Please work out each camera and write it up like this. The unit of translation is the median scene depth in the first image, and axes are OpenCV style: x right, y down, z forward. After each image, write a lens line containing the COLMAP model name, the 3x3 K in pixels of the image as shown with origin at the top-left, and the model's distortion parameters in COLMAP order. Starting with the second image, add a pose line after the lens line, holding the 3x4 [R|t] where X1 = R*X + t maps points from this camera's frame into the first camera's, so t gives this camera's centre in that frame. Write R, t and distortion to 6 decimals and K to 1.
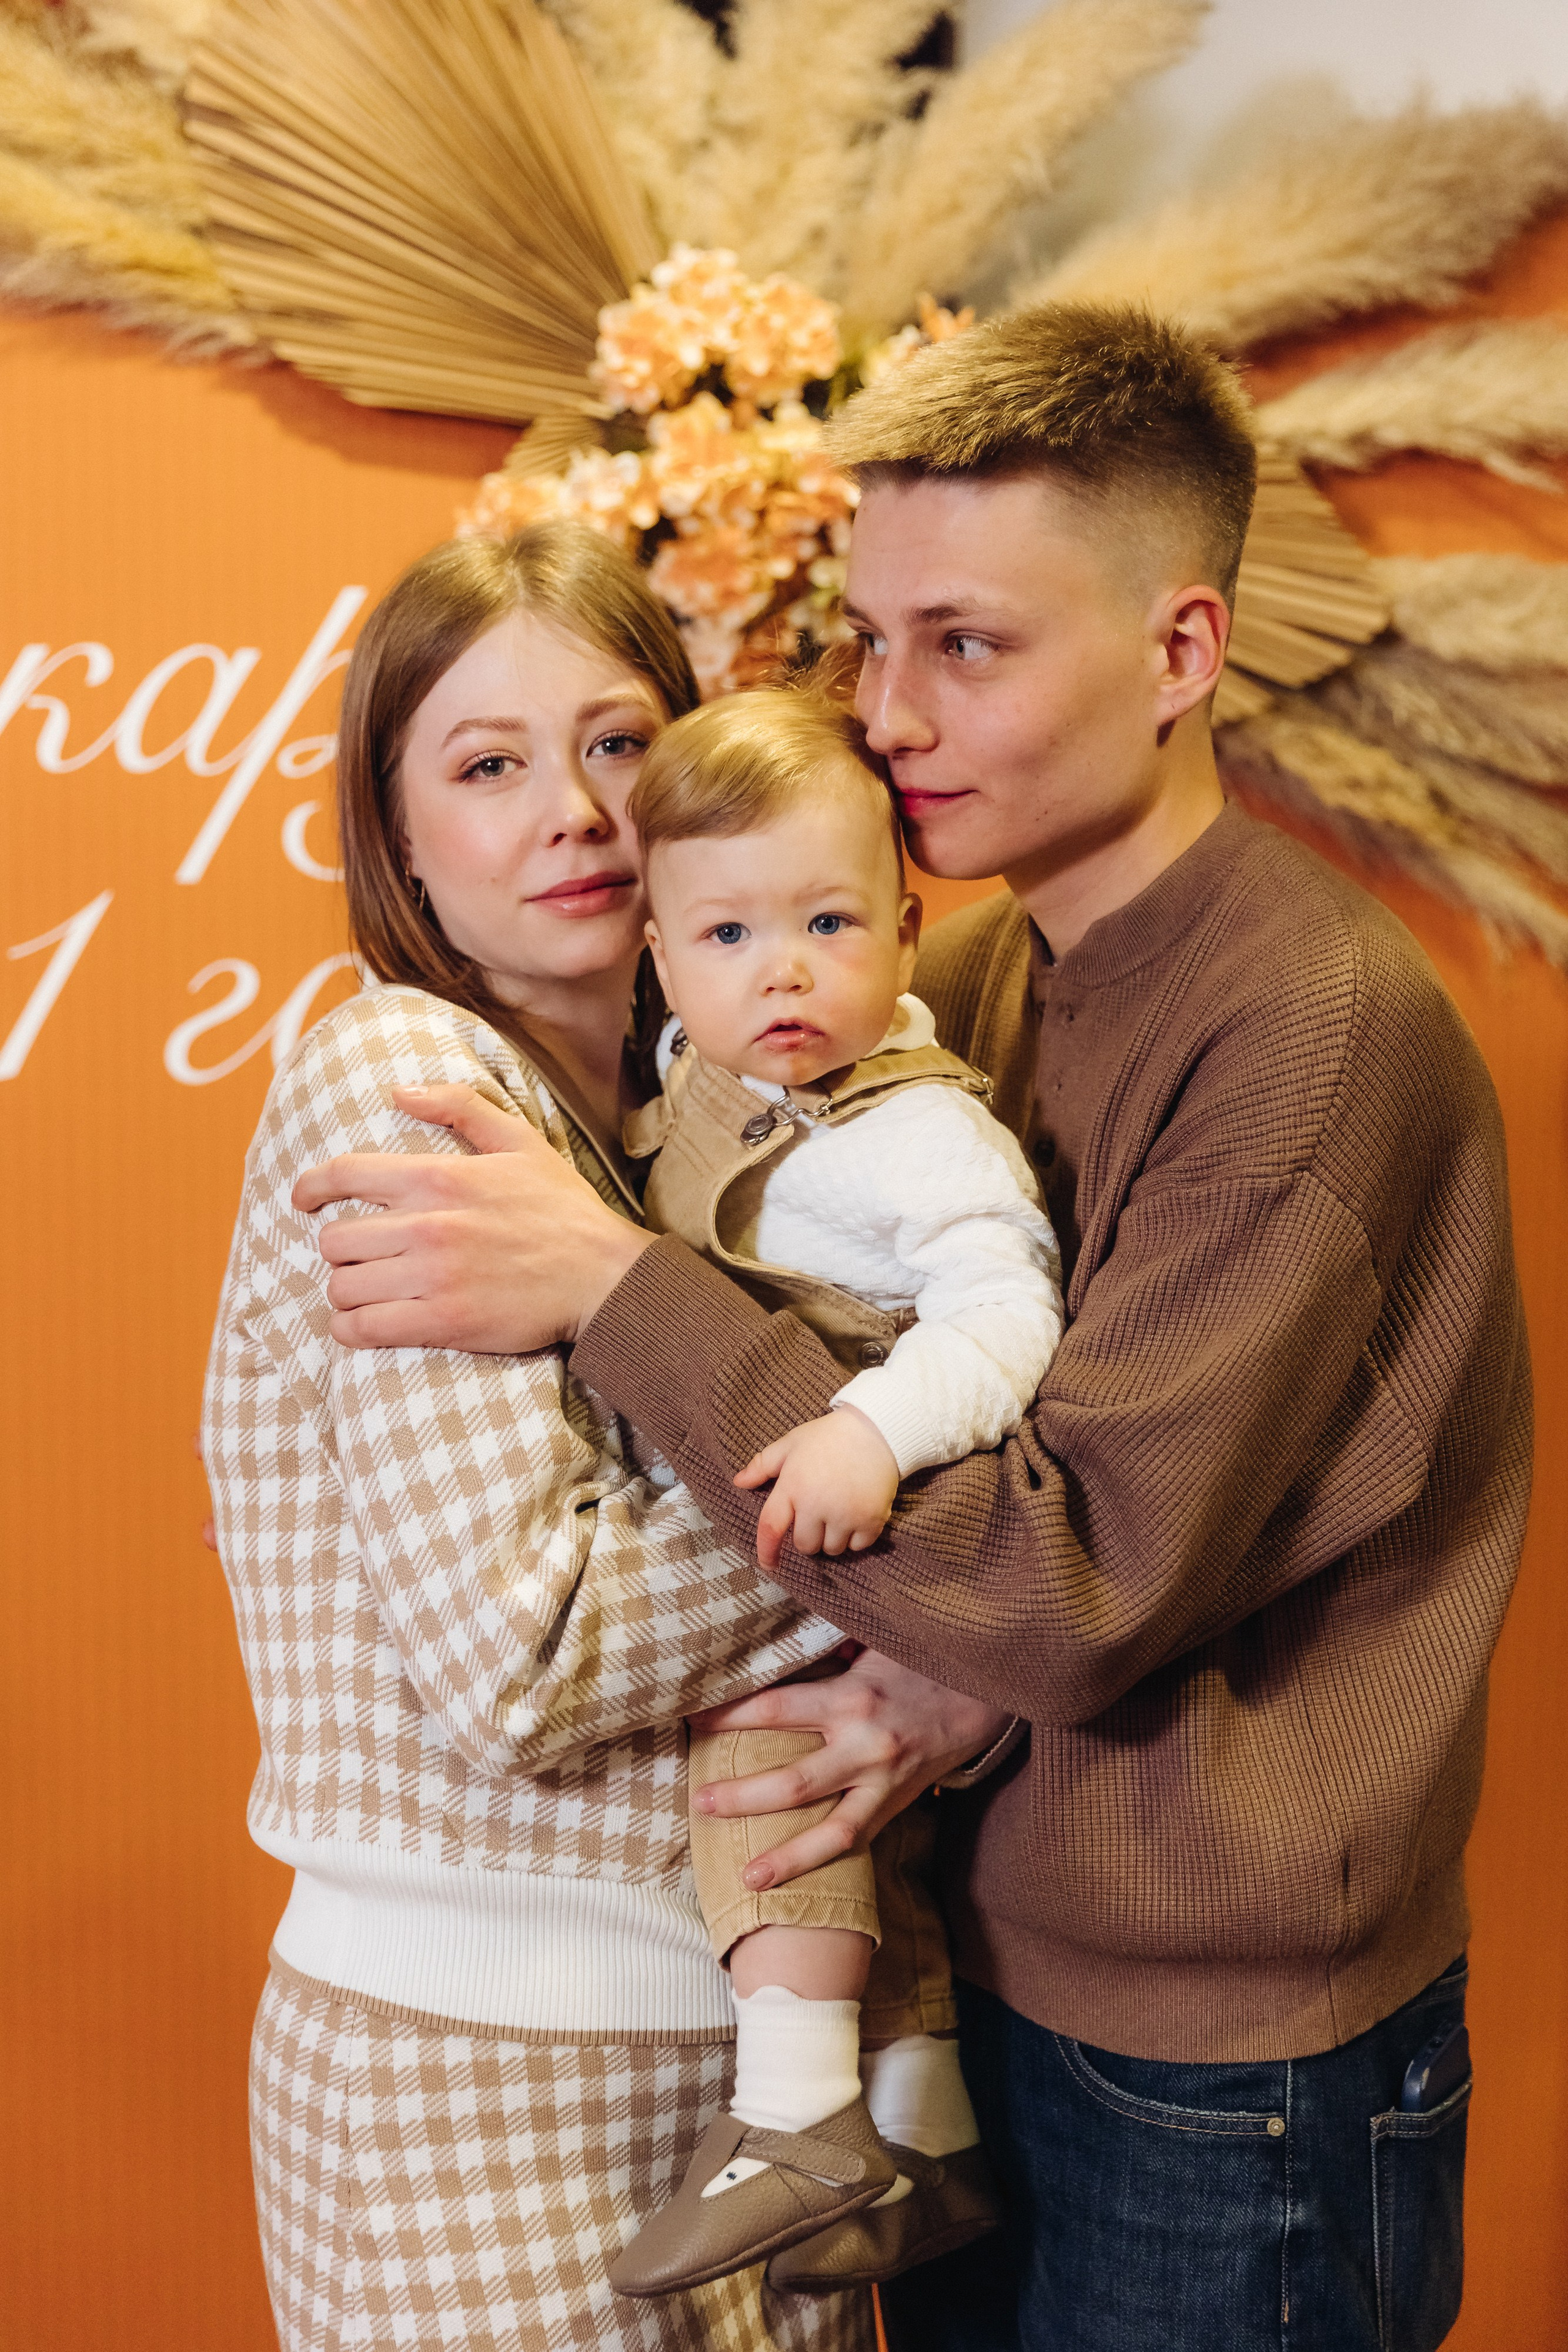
lens RADIAL K [[3441.2, 0, 793.6], [0, 3441.2, 1166.6], [0, 0, 1]] dist [-0.013441, 0.018797]
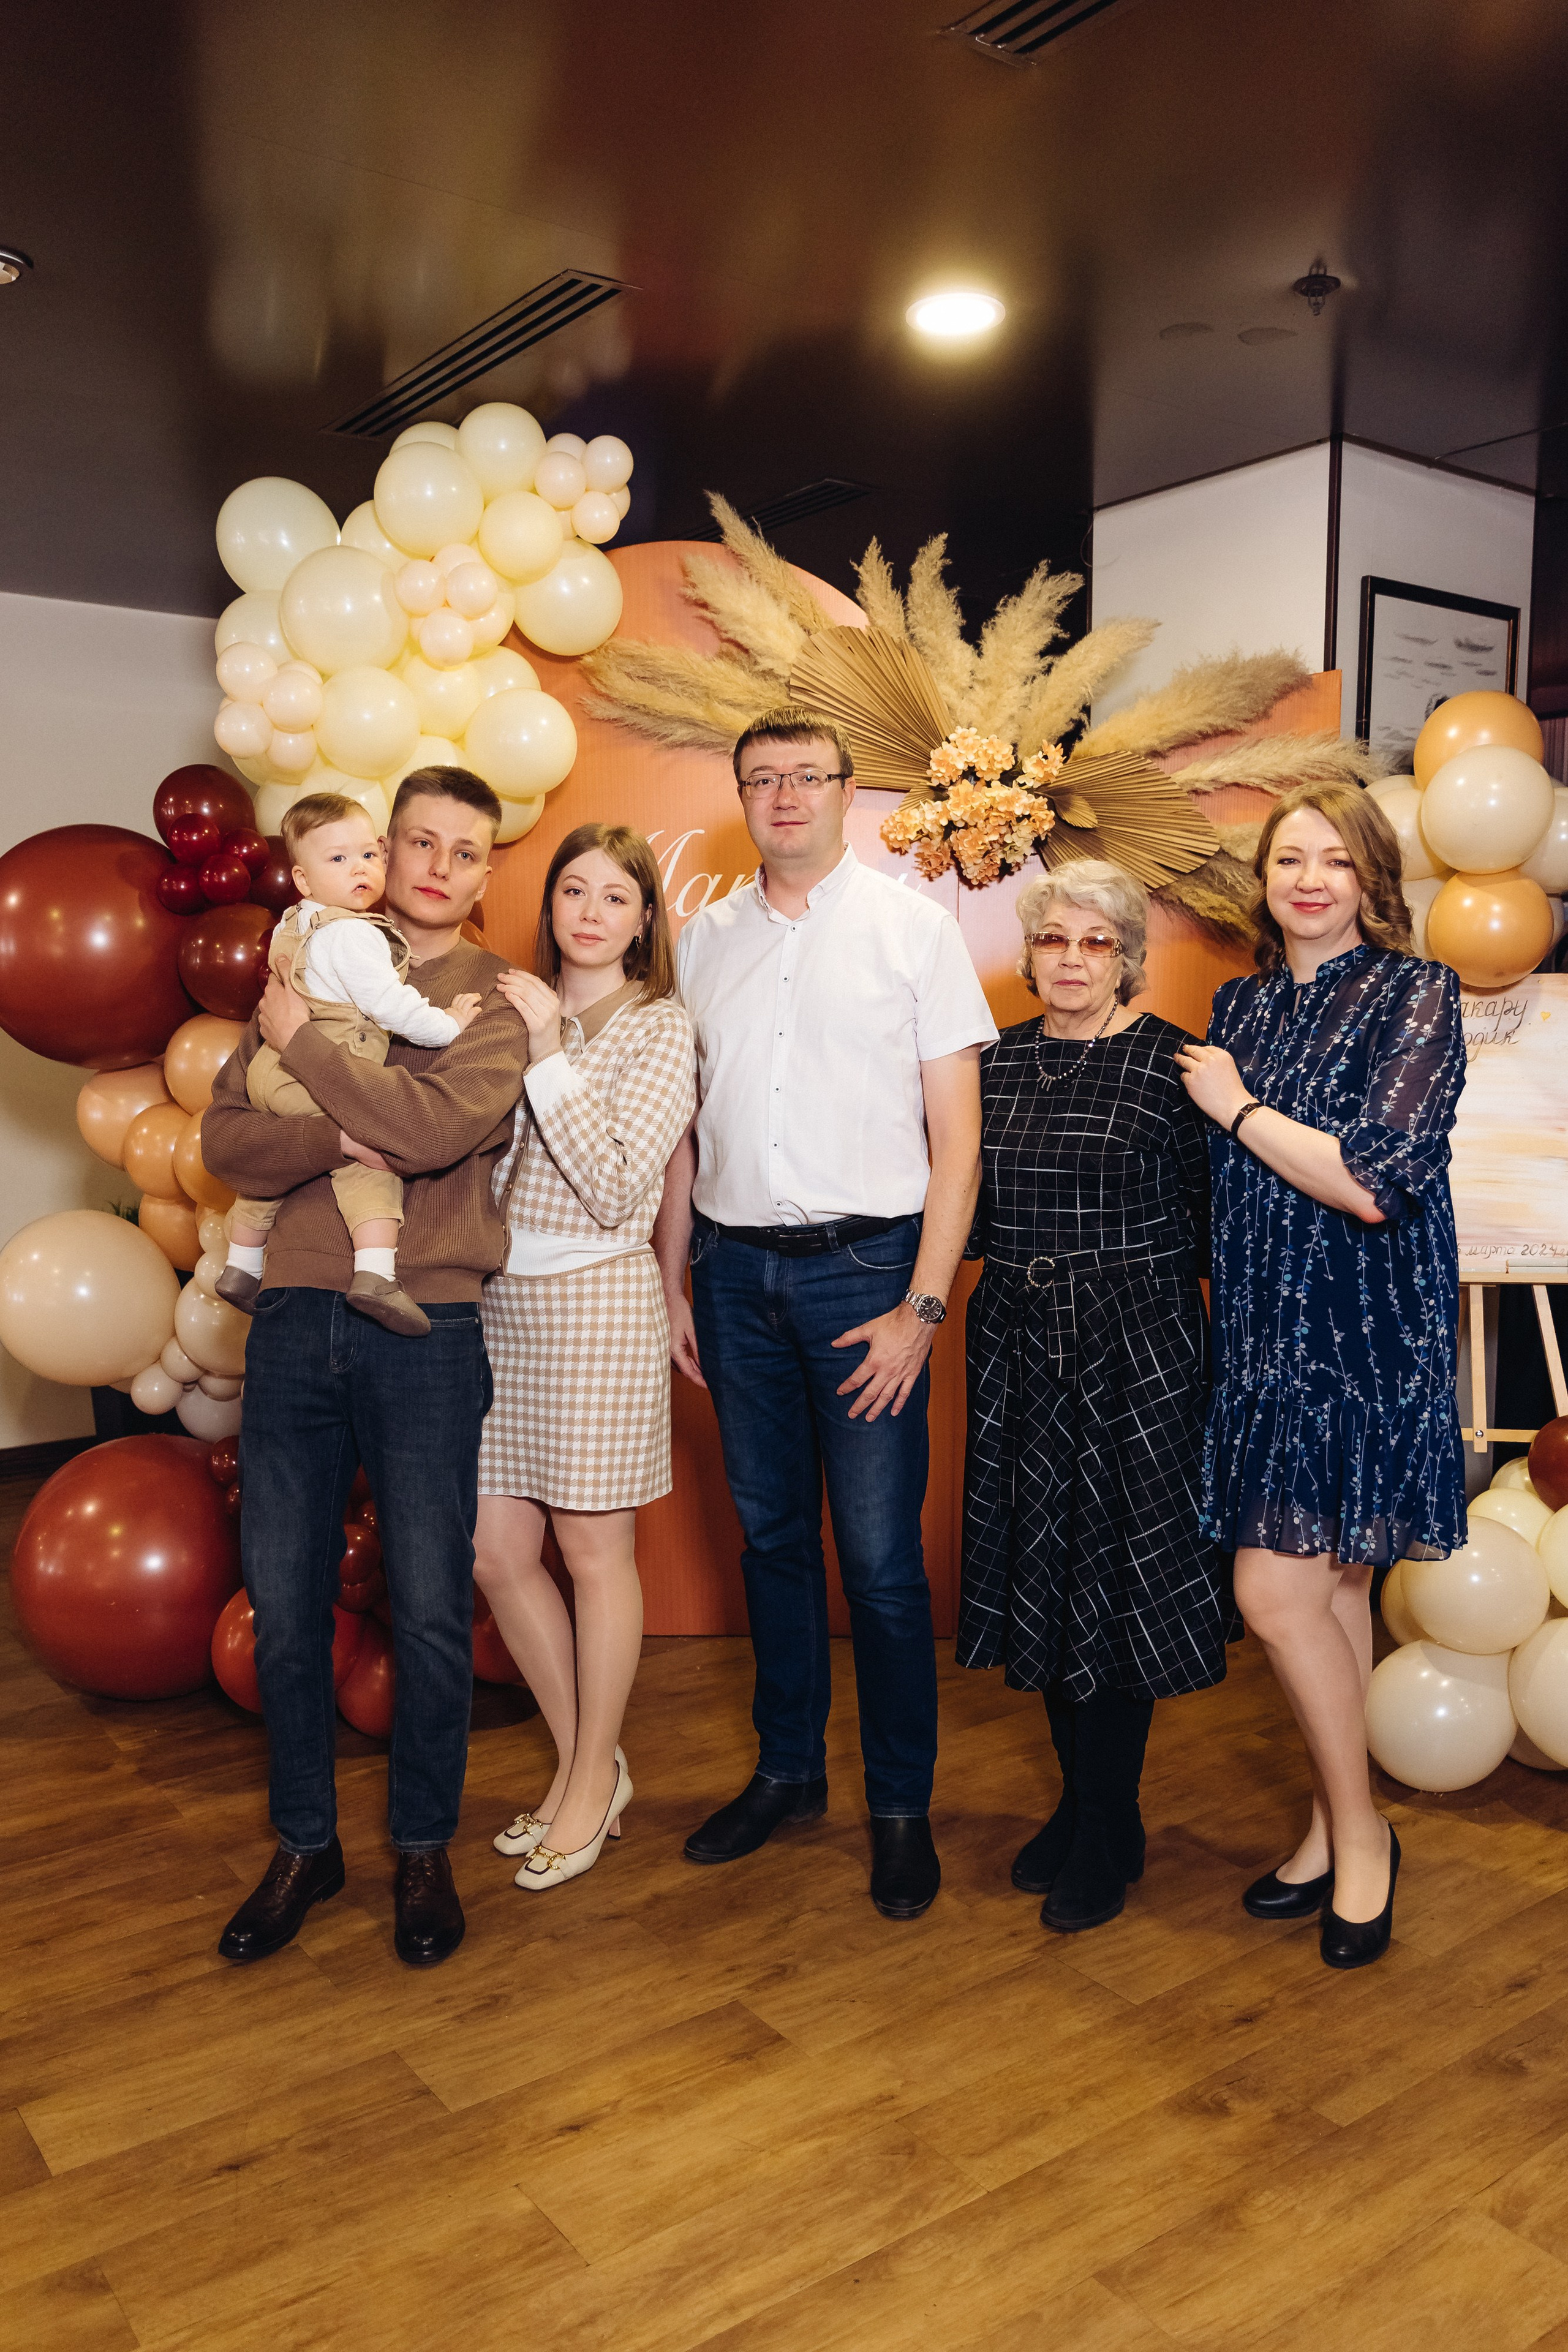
lens RADIAL K [[1823.0, 0, 783.3], [0, 1823.0, 1209.4], [0, 0, 1]] dist [-0.009106, 0.005216]
pose [[0.977279, 0.004503, -0.211909, 0.146086], [0.003203, 0.999346, 0.036005, 0.079078], [0.211933, -0.035865, 0.976626, -0.524378]]
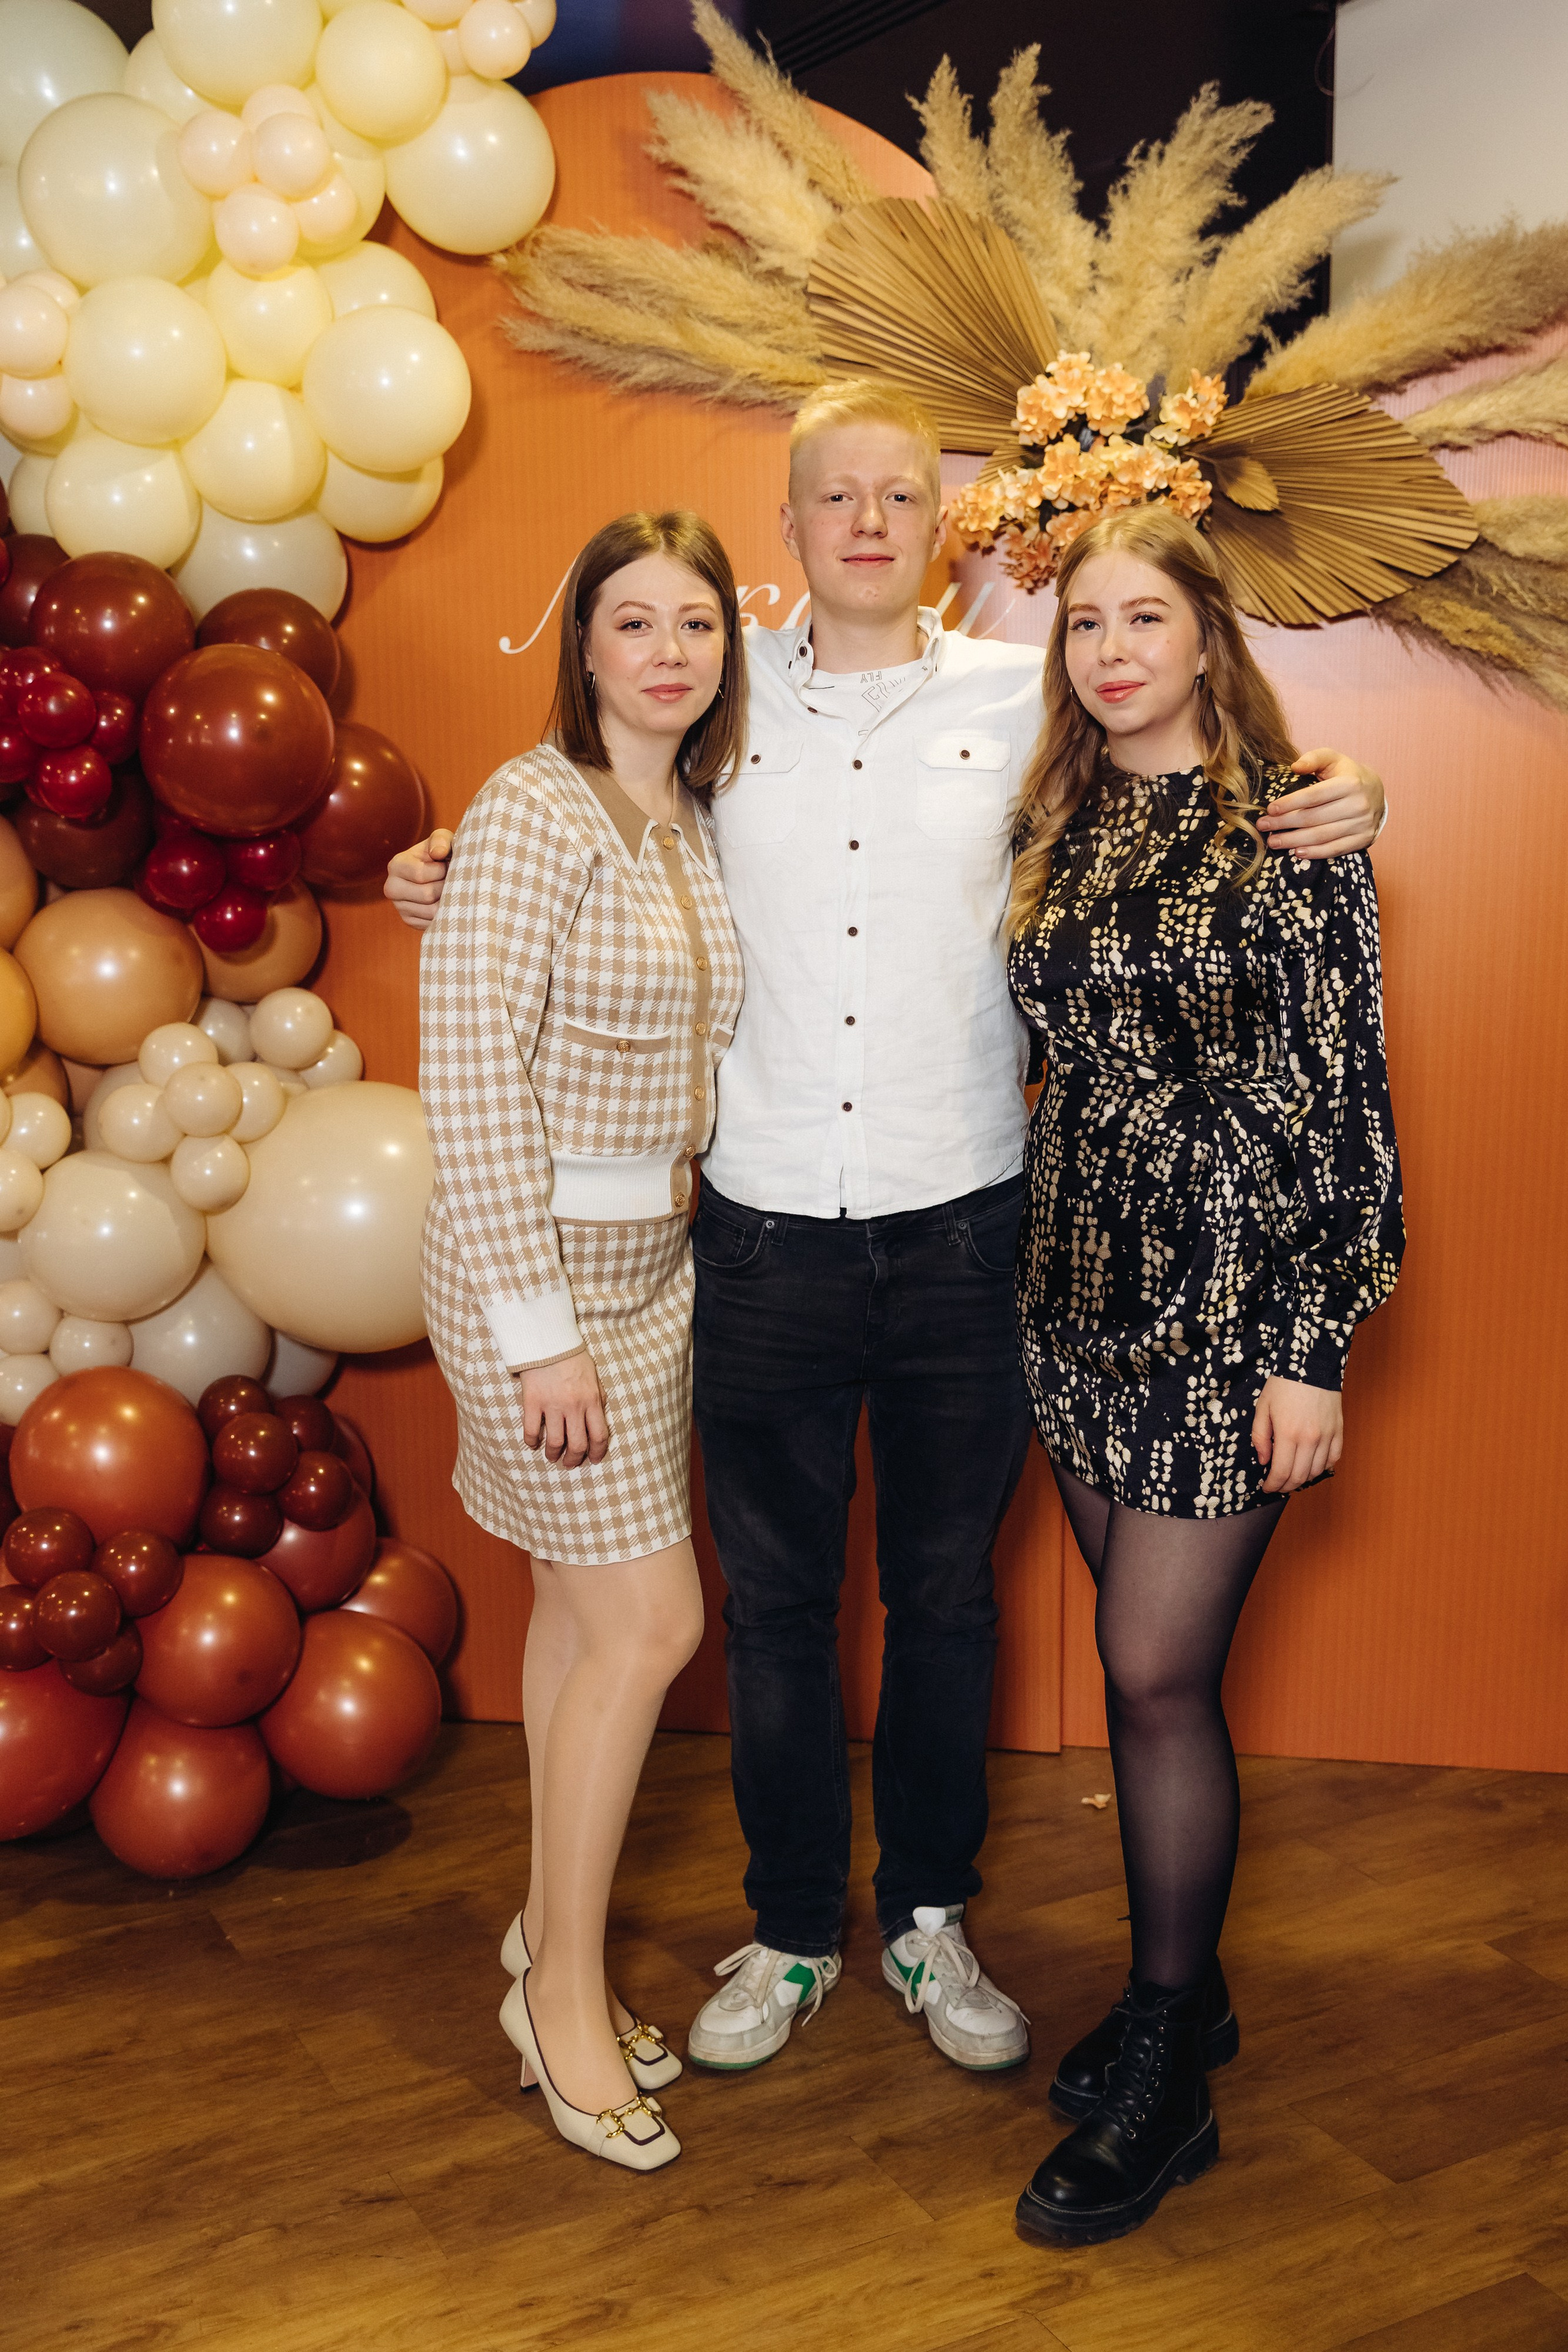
lens RADIAL K [[2547.8, 0, 822.6], [0, 2547.8, 1106.5], [0, 0, 1]] dist [0.023782, -0.009461]
pose [[0.942699, 0.025033, -0.332704, 0.306652], [-0.005702, 0.998244, 0.058954, 0.055974], [0.333595, -0.053679, 0.941187, -0.348103]]
